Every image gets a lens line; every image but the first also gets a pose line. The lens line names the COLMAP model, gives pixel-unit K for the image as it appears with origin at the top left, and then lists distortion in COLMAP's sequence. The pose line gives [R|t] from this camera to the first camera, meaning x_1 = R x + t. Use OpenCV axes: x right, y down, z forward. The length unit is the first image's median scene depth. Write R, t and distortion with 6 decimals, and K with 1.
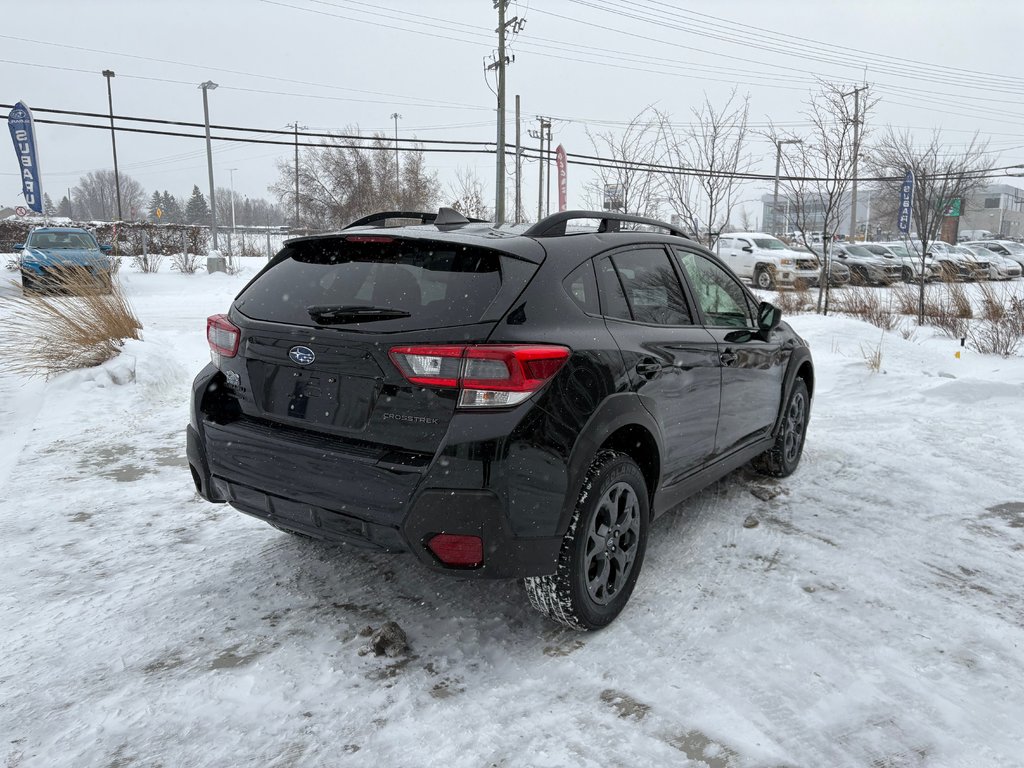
lens RADIAL K [[769.9, 0, 516.2], [0, 769.9, 379.1], [0, 0, 1]] dist [0.054793, -0.053752]
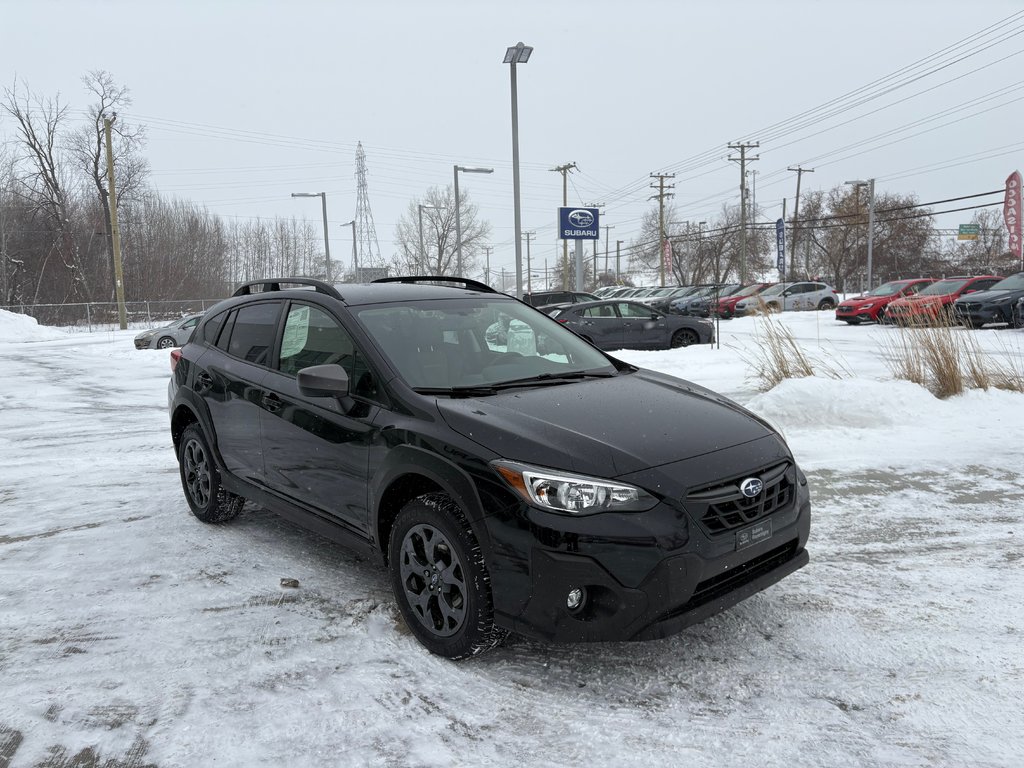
lens RADIAL K [[769.9, 0, 503.6], [0, 769.9, 406.9], [0, 0, 1]] dist [0.054793, -0.053752]
pose [[-0.257073, 0.130963, -0.957477, 1.171903], [-0.133601, 0.976445, 0.169428, -0.237662], [0.957112, 0.171475, -0.233521, 1.495784]]
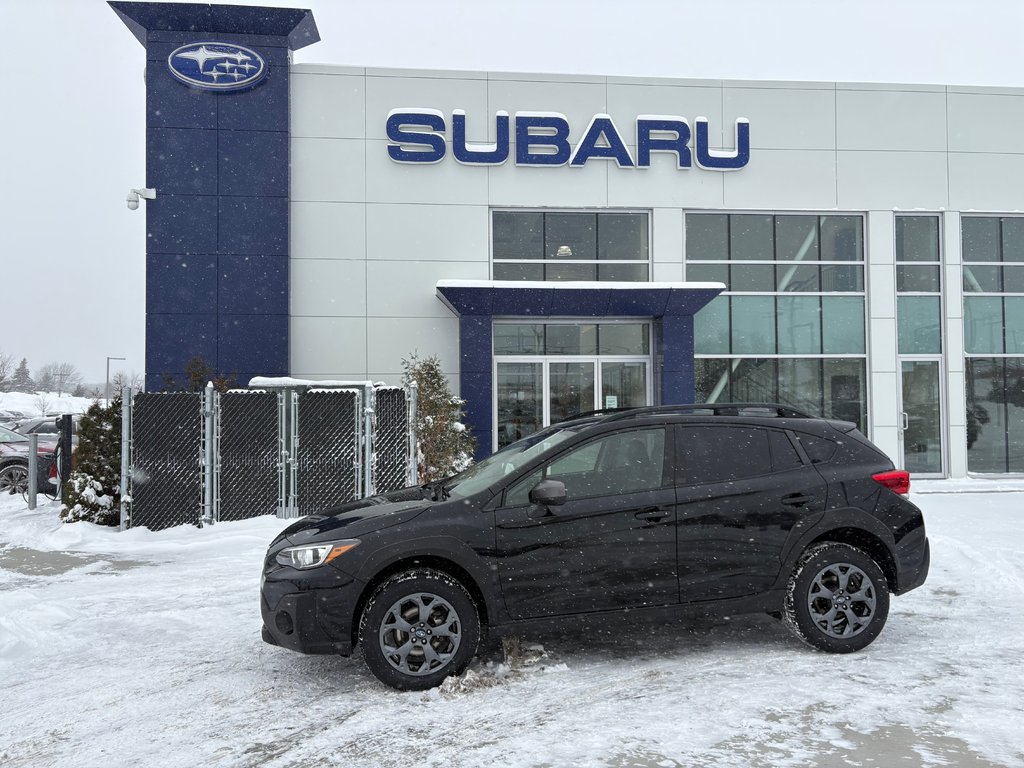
lens RADIAL K [[769.9, 0, 514.0], [0, 769.9, 385.1], [0, 0, 1]] dist [0.054793, -0.053752]
pose [[-0.690270, 0.018531, 0.723314, -0.794417], [0.124613, 0.987779, 0.093613, -0.404470], [-0.712740, 0.154753, -0.684144, 2.107233]]
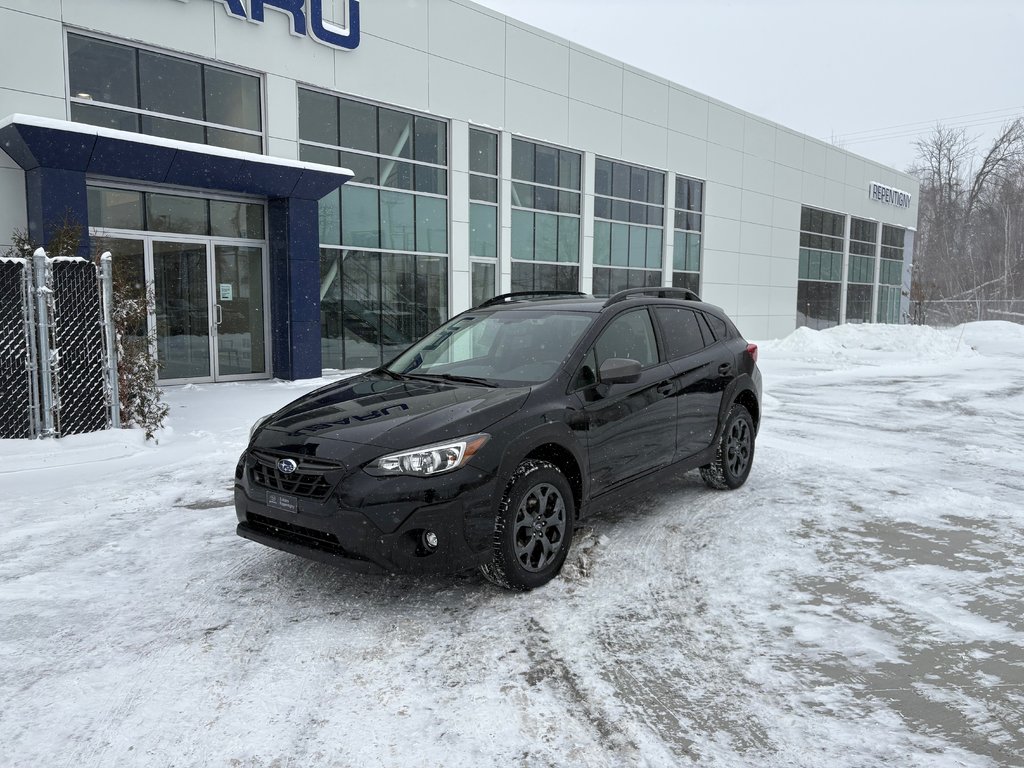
lens RADIAL K [[769.9, 0, 507.2], [0, 769.9, 387.8], [0, 0, 1]] dist [0.054793, -0.053752]
pose [[-0.995975, -0.024074, 0.086334, 0.059535], [0.000308, 0.962328, 0.271890, -0.420173], [-0.089628, 0.270823, -0.958448, 2.426784]]
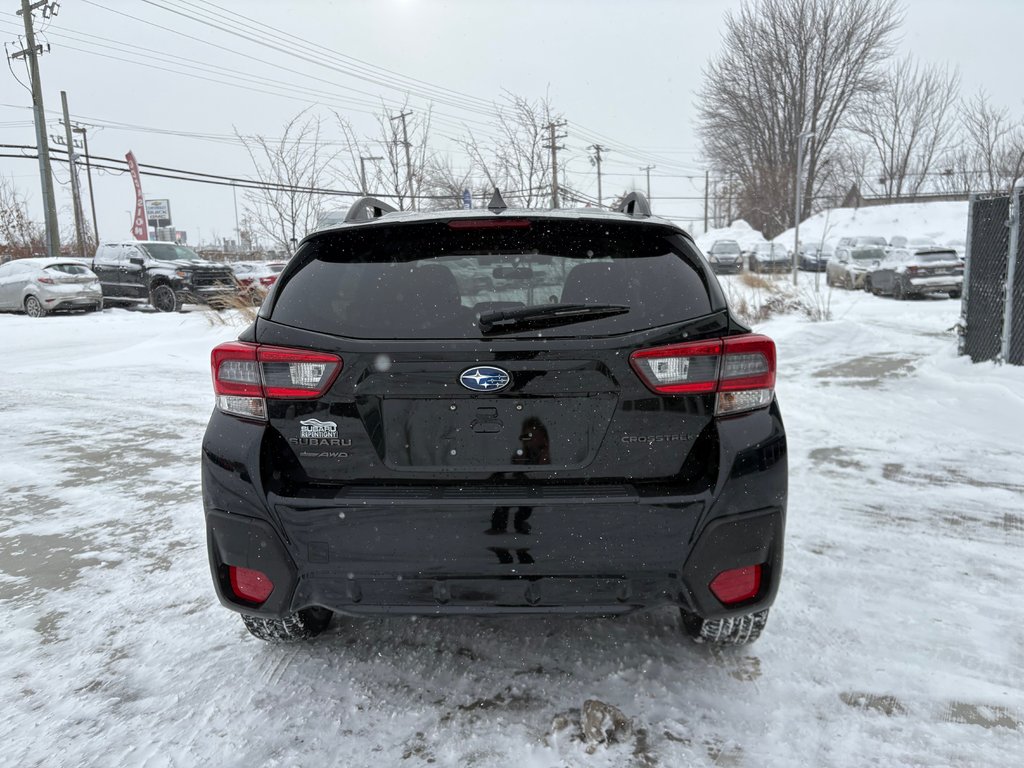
lens RADIAL K [[769.9, 0, 507.6], [0, 769.9, 394.9], [0, 0, 1]] dist [0.054793, -0.053752]
pose [[0.854557, -0.122473, 0.504711, -0.418128], [0.124000, 0.991807, 0.030721, -0.023712], [-0.504338, 0.036332, 0.862741, 0.239707]]
